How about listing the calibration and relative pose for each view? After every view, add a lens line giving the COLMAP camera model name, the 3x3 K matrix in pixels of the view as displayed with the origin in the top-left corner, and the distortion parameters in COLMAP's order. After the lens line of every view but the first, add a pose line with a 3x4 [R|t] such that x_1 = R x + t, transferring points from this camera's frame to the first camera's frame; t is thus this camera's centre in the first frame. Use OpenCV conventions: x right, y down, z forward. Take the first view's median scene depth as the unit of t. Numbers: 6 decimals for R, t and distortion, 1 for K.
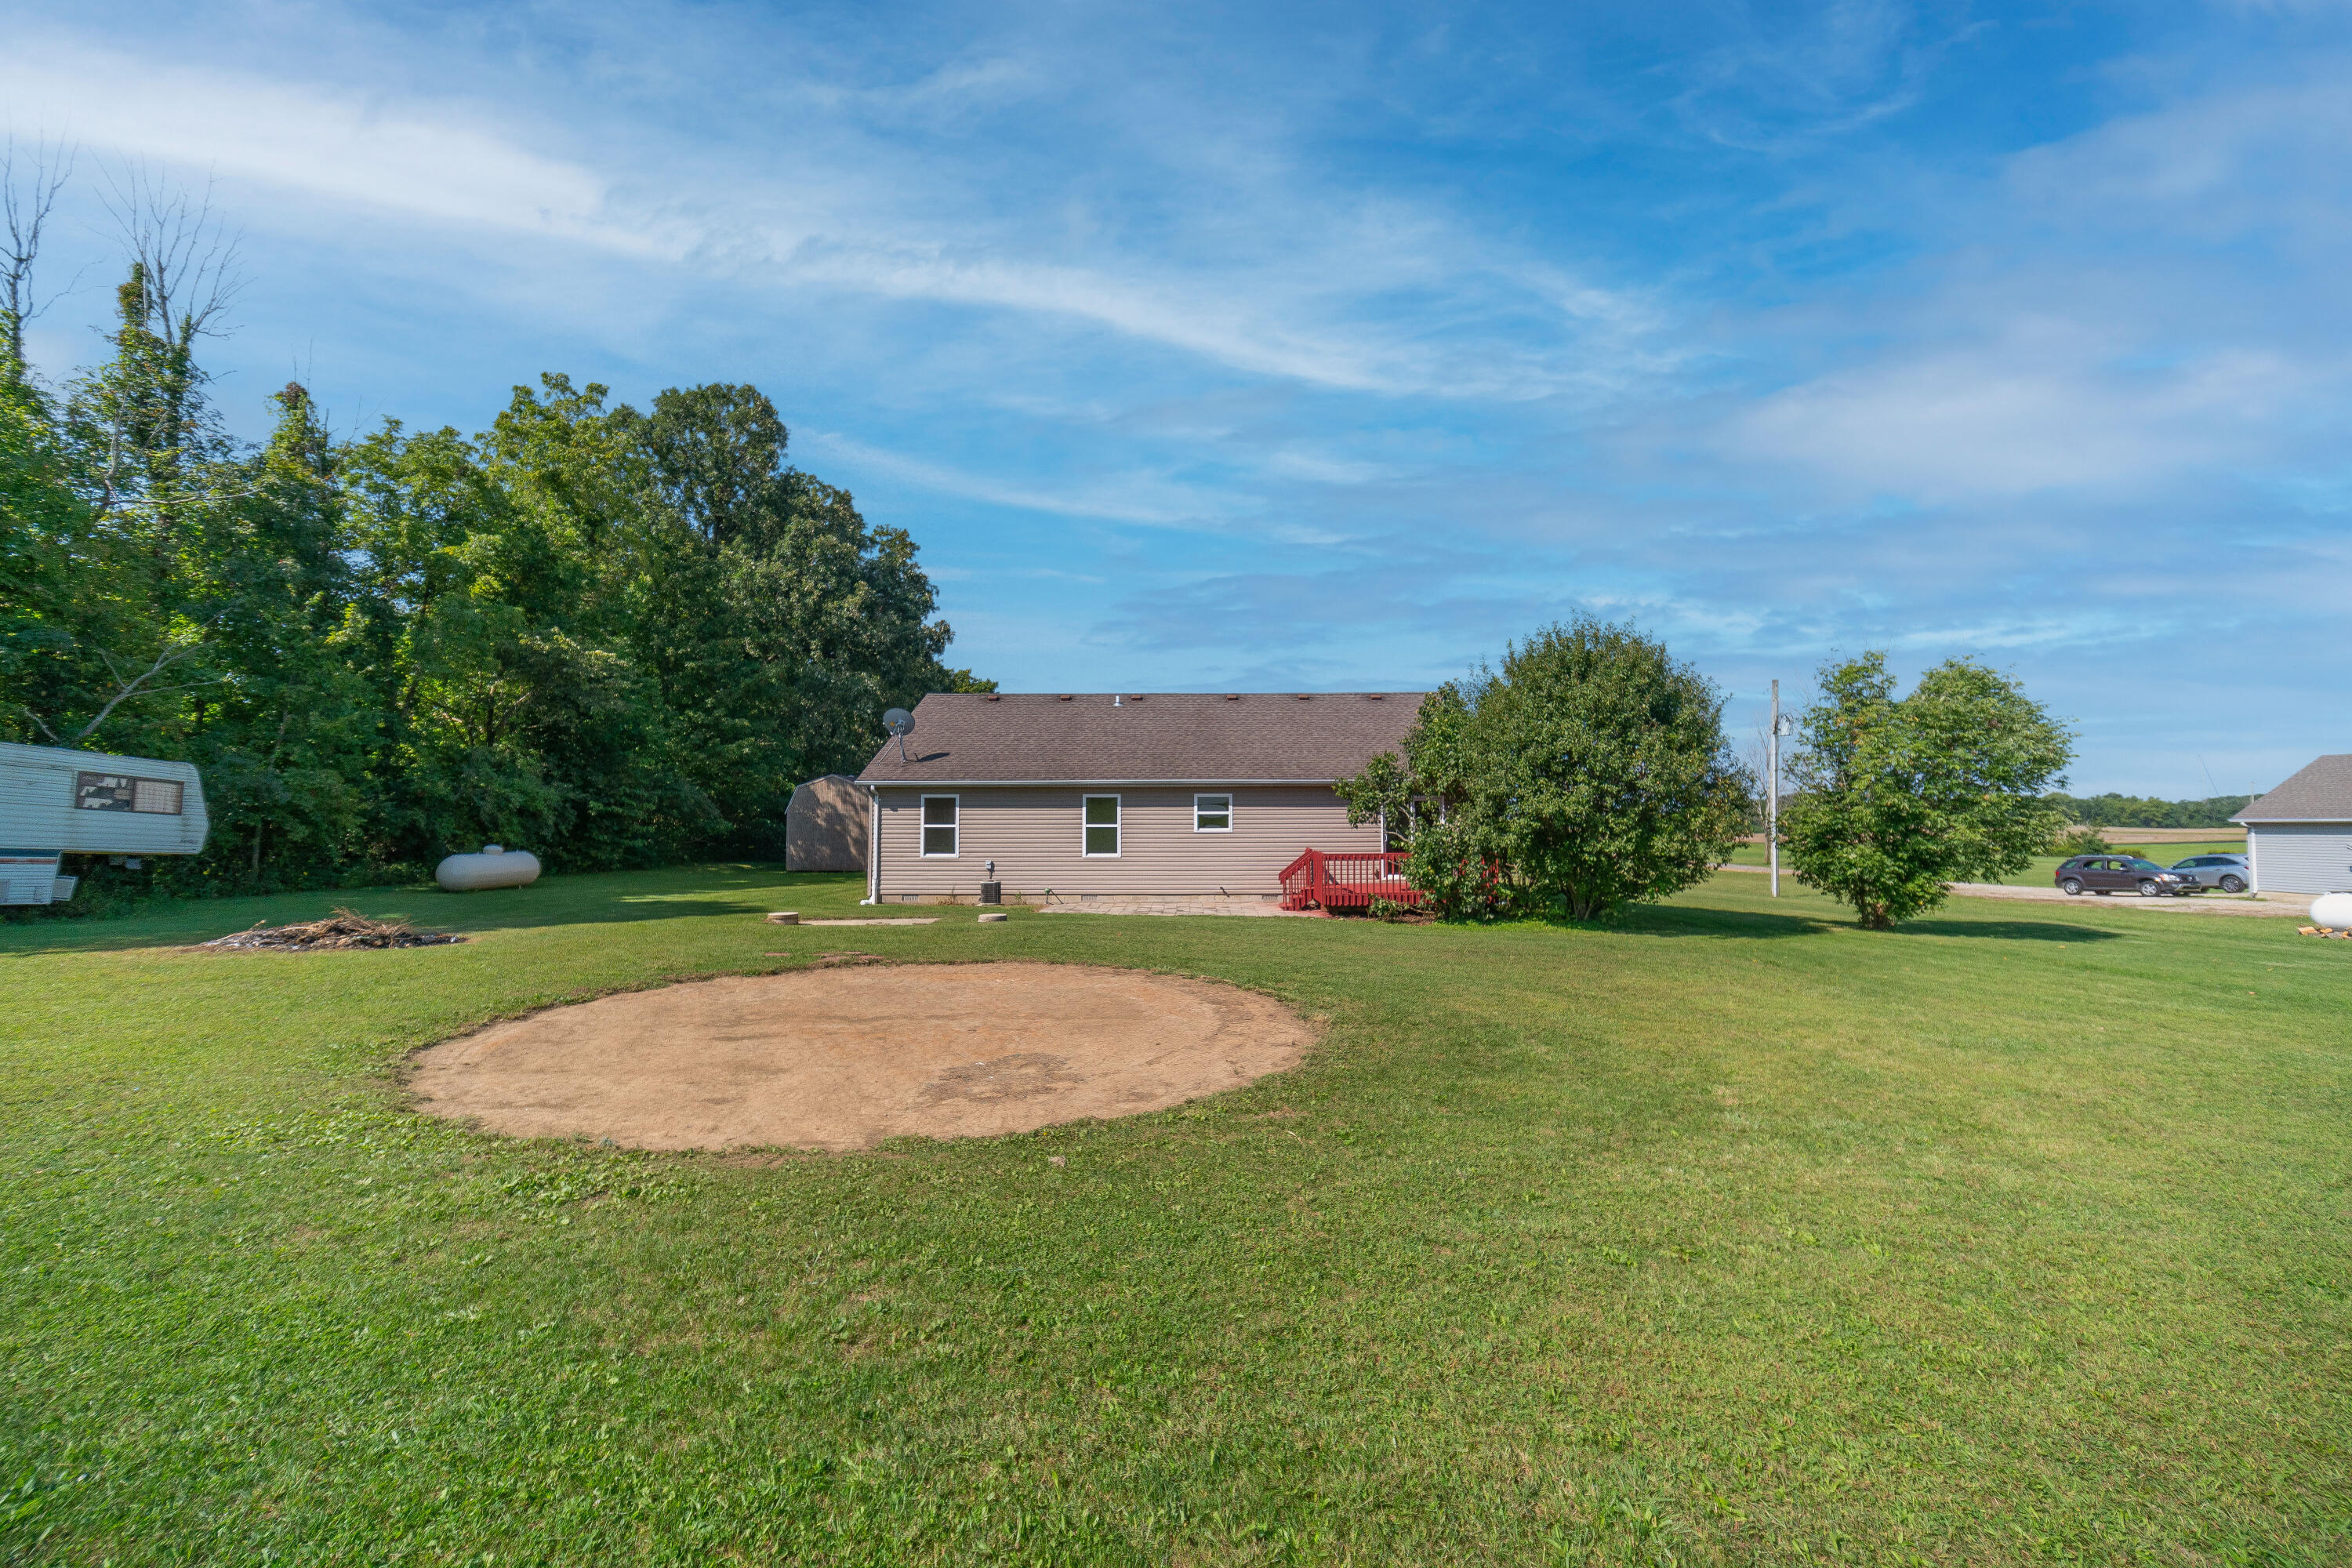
lens RADIAL K [[962.1, 0, 1178.0], [0, 962.1, 793.3], [0, 0, 1]] dist [-0.002043, -0.000087]
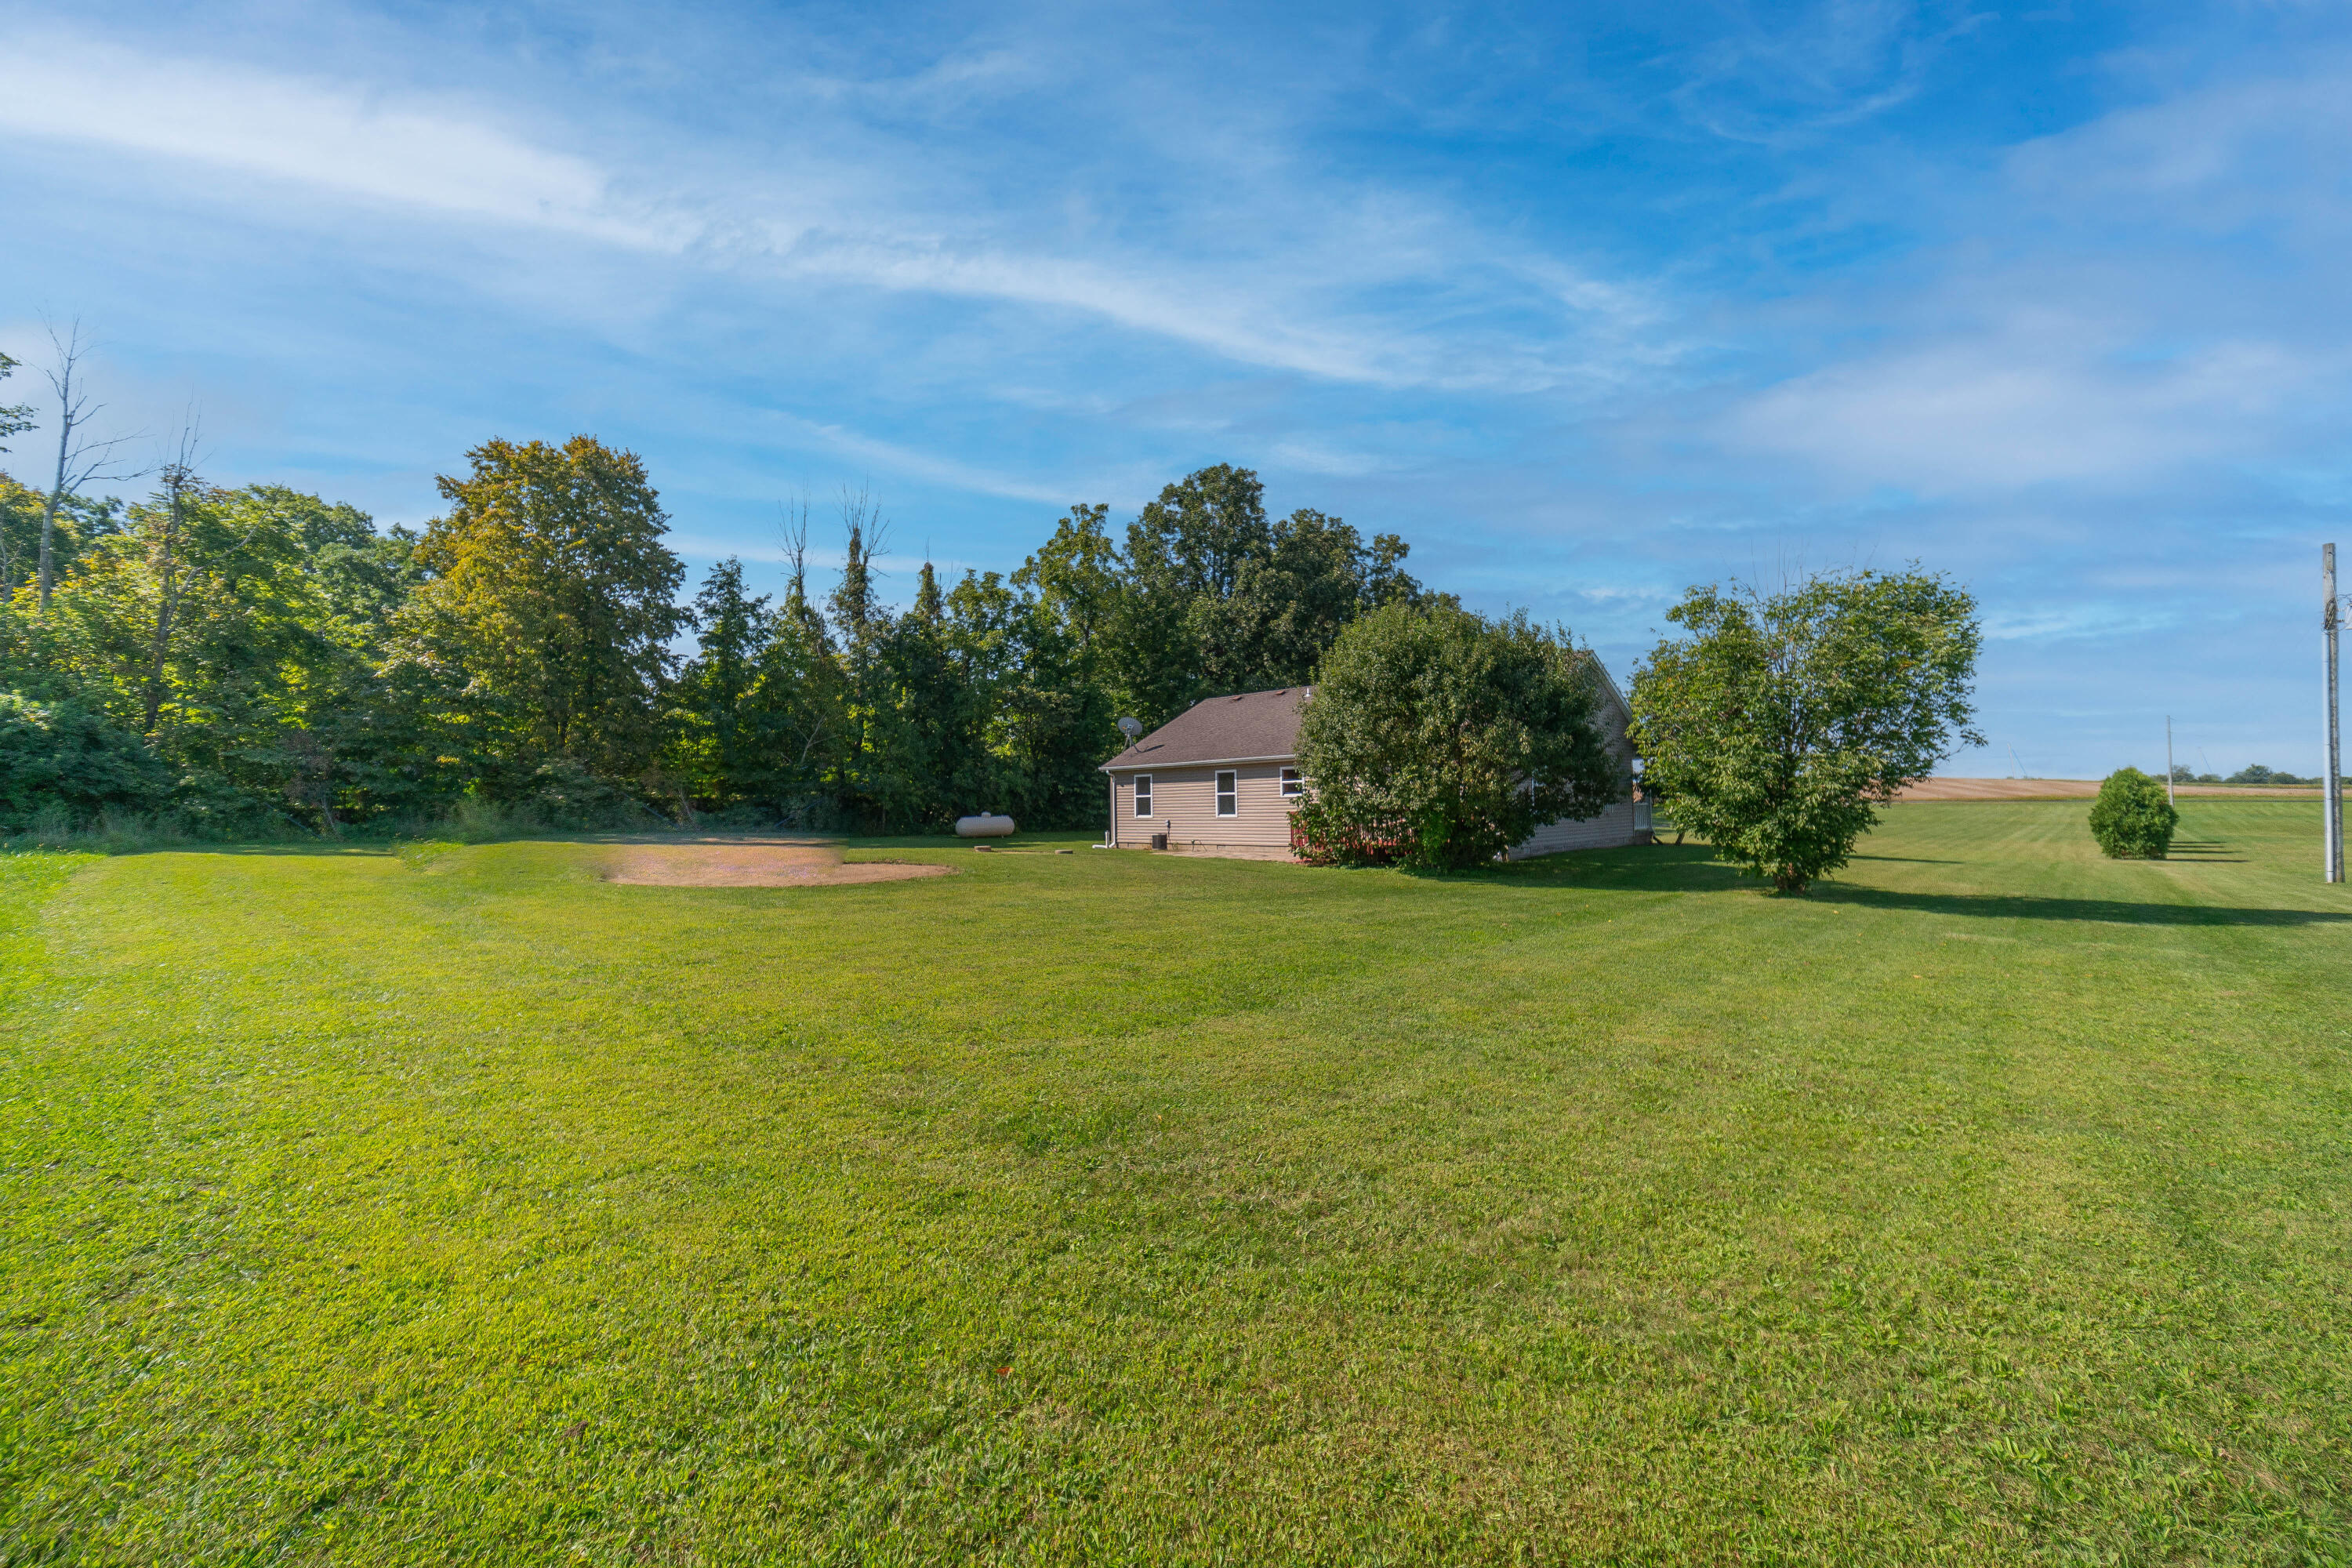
lens RADIAL K [[962.1, 0, 1178.0], [0, 962.1, 793.3], [0, 0, 1]] dist [-0.002043, -0.000087]
pose [[0.726786, -0.022454, -0.686496, 0.799476], [0.043958, 0.998937, 0.013864, 0.011321], [0.685456, -0.040253, 0.727001, -0.037058]]
